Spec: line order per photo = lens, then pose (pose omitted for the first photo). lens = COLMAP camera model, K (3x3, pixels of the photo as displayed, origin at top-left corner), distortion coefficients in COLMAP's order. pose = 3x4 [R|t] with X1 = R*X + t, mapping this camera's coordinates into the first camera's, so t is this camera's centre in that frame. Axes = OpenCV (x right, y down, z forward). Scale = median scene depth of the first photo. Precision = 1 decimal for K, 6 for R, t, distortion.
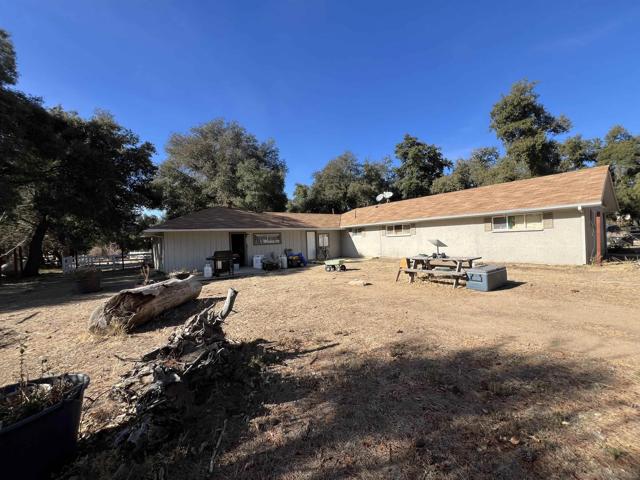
lens RADIAL K [[256.4, 0, 322.0], [0, 256.4, 240.1], [0, 0, 1]] dist [0.000140, 0.000003]
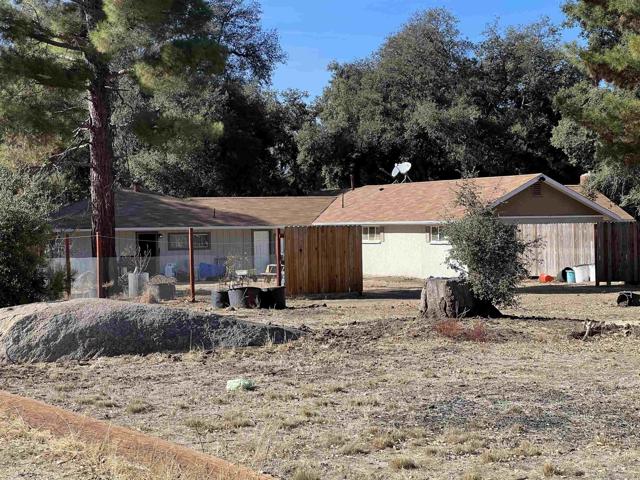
lens RADIAL K [[1443.6, 0, 319.7], [0, 1443.6, 240.8], [0, 0, 1]] dist [0.083511, 0.000000]
pose [[0.975911, 0.029522, -0.216160, 0.776019], [-0.027111, 0.999533, 0.014108, -0.057342], [0.216476, -0.007908, 0.976256, -2.160229]]
